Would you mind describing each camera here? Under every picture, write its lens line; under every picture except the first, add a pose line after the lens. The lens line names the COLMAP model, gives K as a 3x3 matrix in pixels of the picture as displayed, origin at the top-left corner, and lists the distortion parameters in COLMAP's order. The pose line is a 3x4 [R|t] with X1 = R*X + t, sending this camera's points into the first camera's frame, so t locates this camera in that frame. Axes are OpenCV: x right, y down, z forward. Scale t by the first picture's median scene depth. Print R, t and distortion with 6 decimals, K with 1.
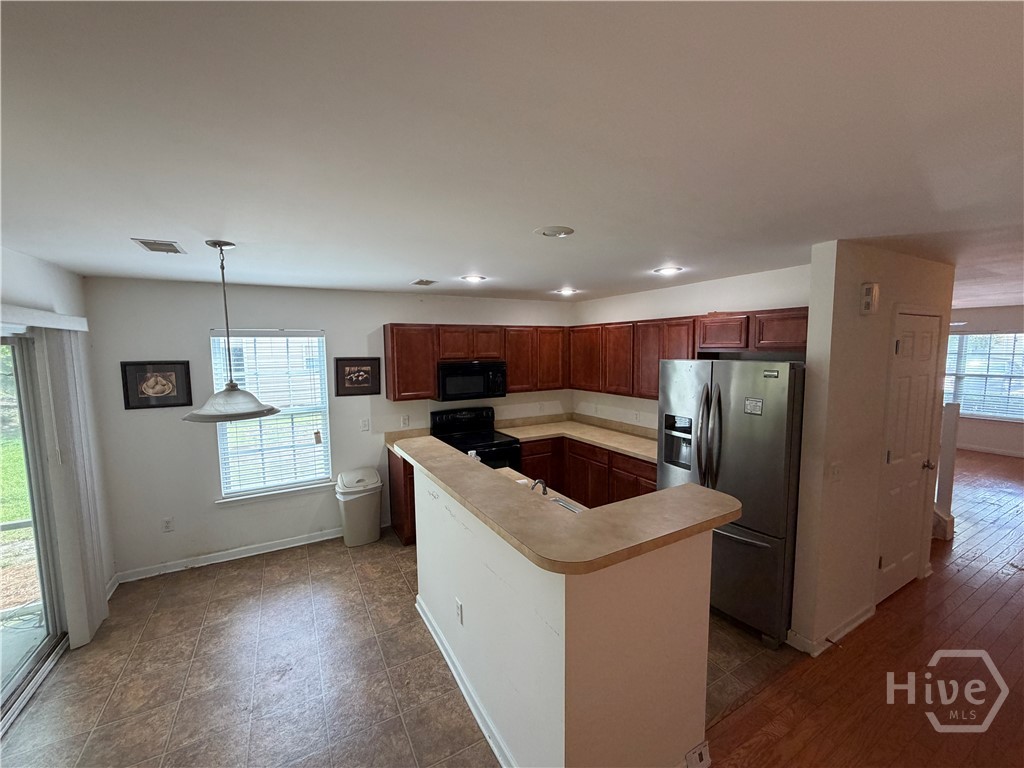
lens RADIAL K [[409.1, 0, 509.6], [0, 409.1, 385.0], [0, 0, 1]] dist [-0.001080, 0.000577]
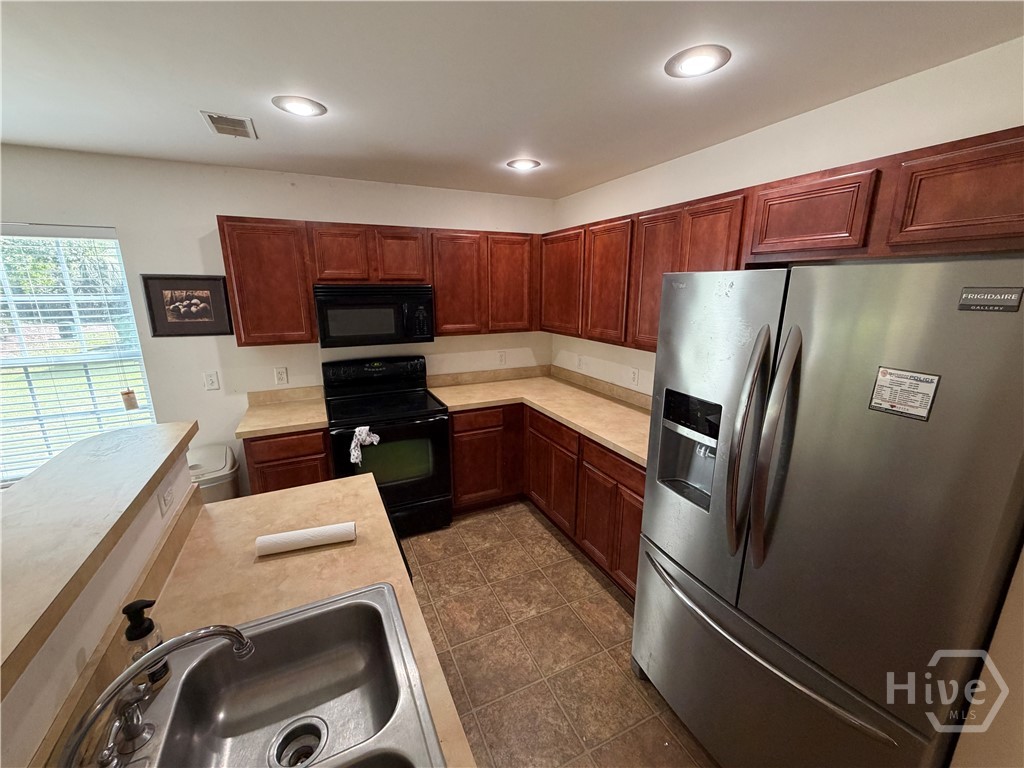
lens RADIAL K [[409.1, 0, 510.5], [0, 409.1, 383.2], [0, 0, 1]] dist [-0.001080, 0.000577]
pose [[0.997886, 0.024986, -0.059986, 0.170183], [-0.016200, 0.989630, 0.142722, -0.000882], [0.062930, -0.141448, 0.987943, 0.386454]]
